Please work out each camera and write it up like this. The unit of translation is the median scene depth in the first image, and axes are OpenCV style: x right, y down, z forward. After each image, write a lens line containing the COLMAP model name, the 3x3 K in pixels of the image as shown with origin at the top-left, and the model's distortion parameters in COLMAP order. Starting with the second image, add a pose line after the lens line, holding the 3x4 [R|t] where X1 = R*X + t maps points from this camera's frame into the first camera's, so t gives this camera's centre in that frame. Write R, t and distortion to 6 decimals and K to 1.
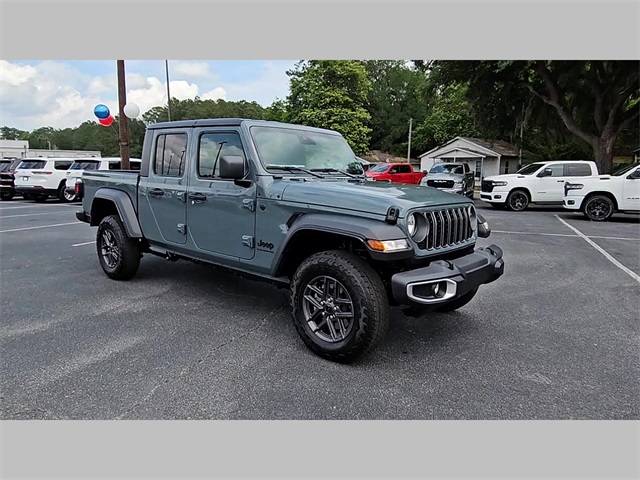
lens RADIAL K [[434.8, 0, 312.1], [0, 434.8, 245.1], [0, 0, 1]] dist [0.005154, -0.002603]
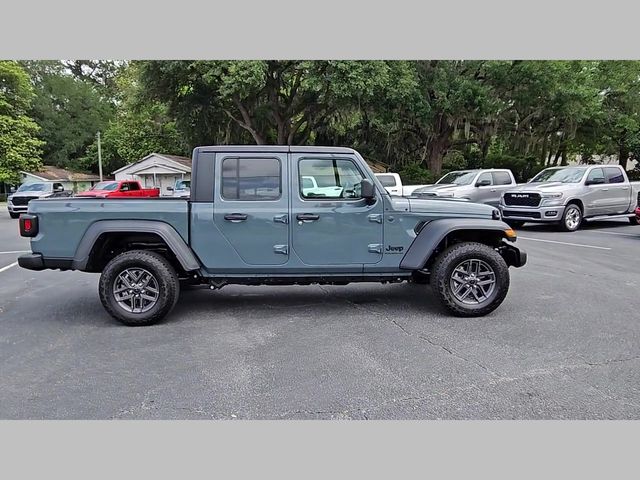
lens RADIAL K [[434.8, 0, 312.1], [0, 434.8, 245.1], [0, 0, 1]] dist [0.005154, -0.002603]
pose [[0.735612, -0.119147, 0.666843, -0.278619], [0.141415, 0.989731, 0.020840, -0.017510], [-0.662478, 0.078971, 0.744907, 0.052752]]
